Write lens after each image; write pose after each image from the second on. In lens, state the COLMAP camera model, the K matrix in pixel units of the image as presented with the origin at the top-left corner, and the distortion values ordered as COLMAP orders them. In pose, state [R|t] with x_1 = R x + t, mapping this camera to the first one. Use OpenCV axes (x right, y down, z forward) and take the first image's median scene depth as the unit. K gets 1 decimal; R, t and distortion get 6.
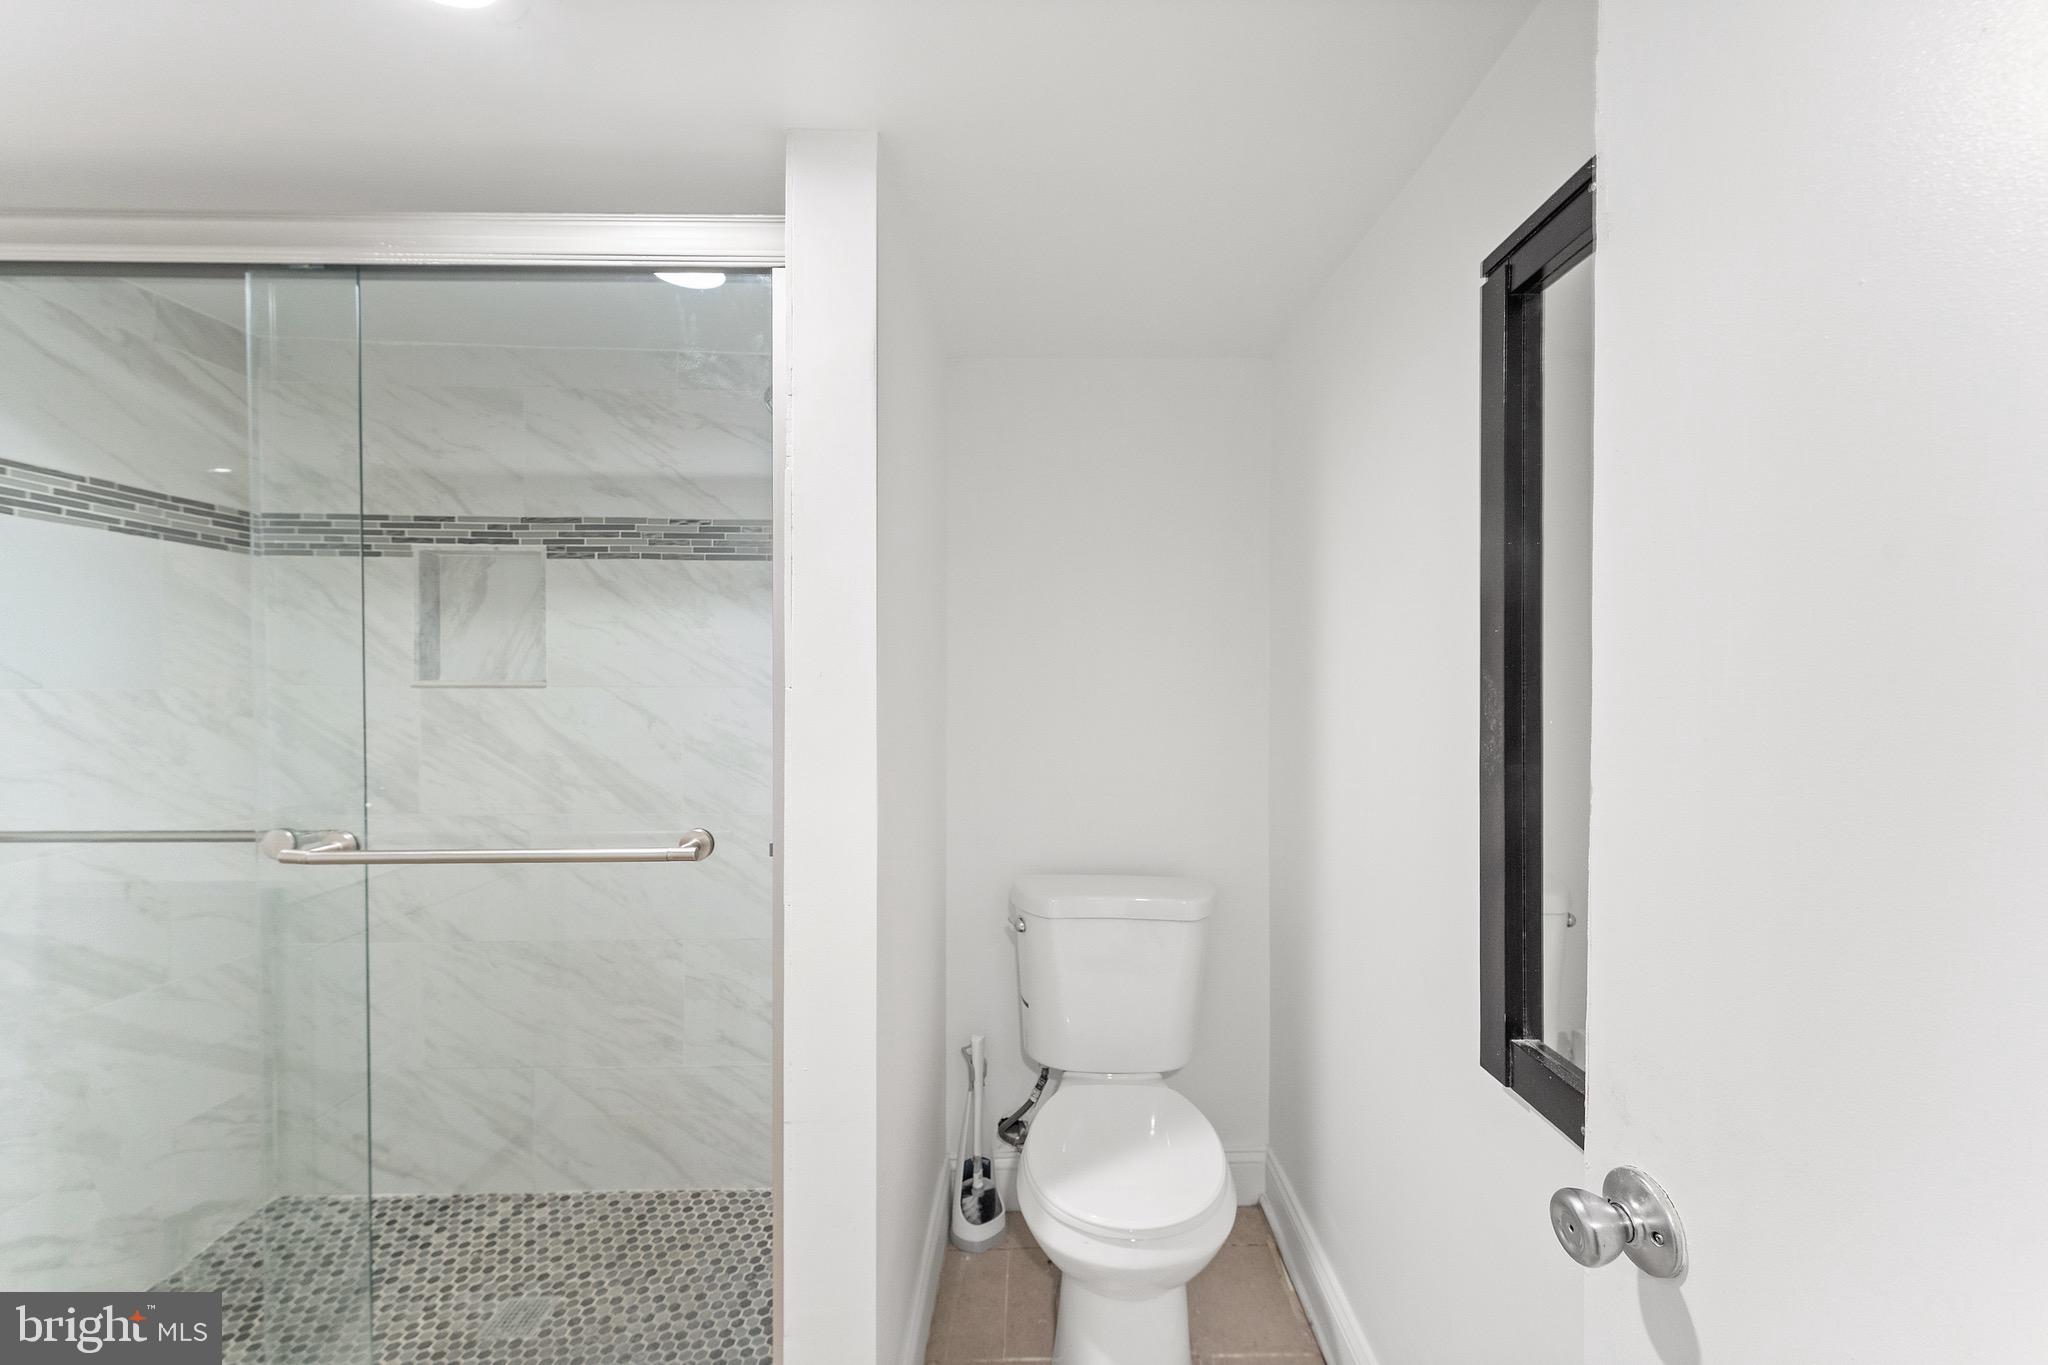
lens RADIAL K [[845.0, 0, 1021.5], [0, 845.0, 698.6], [0, 0, 1]] dist [-0.002076, -0.000121]
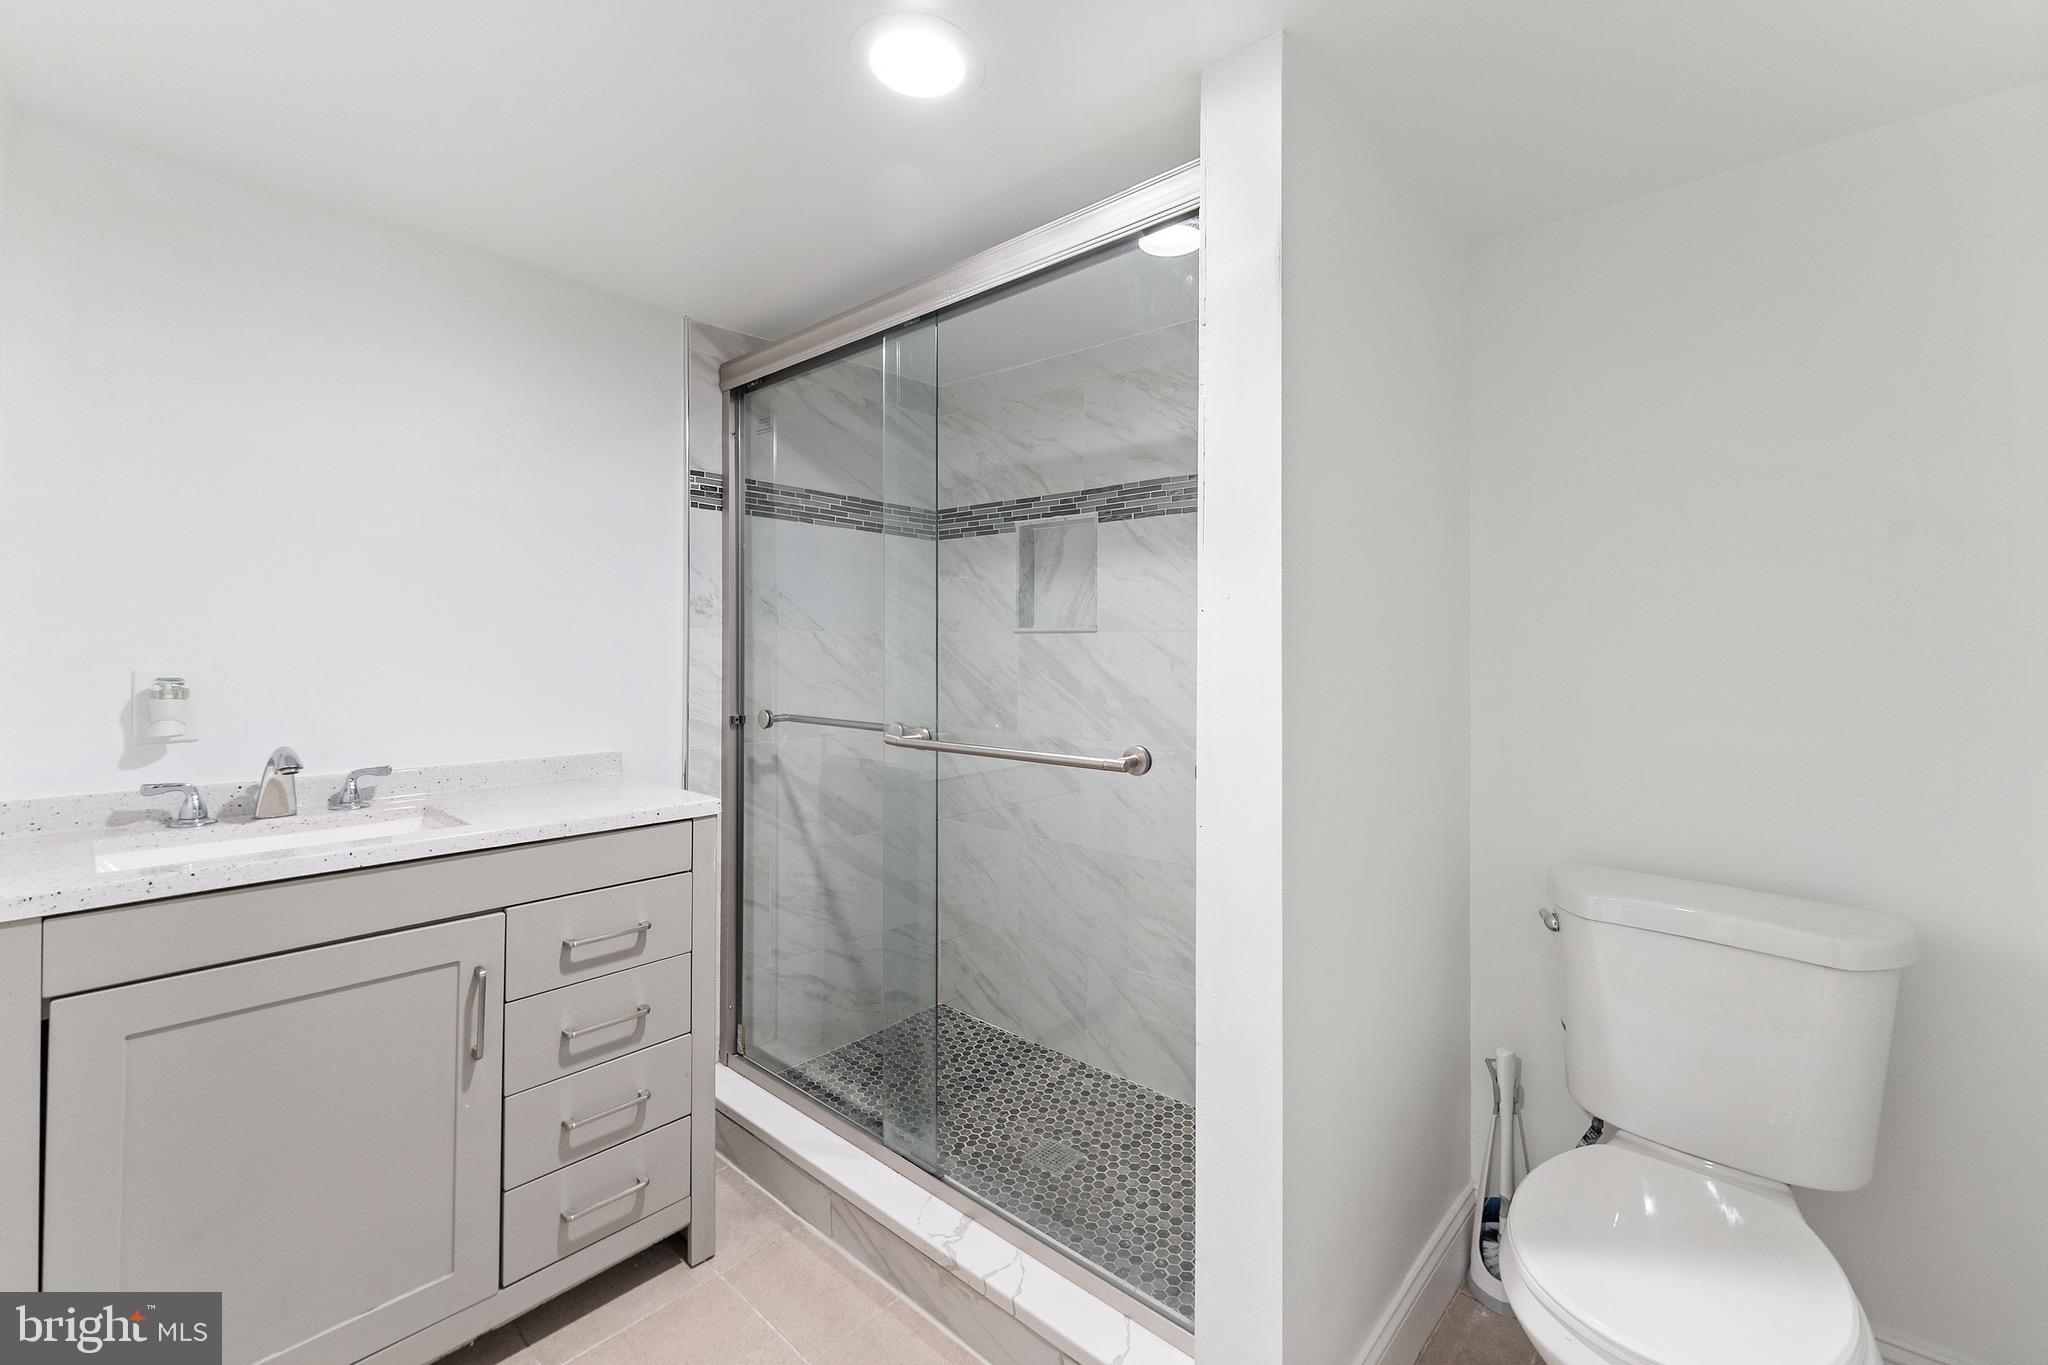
lens RADIAL K [[847.6, 0, 1042.0], [0, 847.6, 653.5], [0, 0, 1]] dist [0.000660, -0.000278]
pose [[0.736125, 0.004679, -0.676829, 0.185824], [-0.022938, 0.999574, -0.018038, 0.040595], [0.676457, 0.028804, 0.735919, 0.078748]]
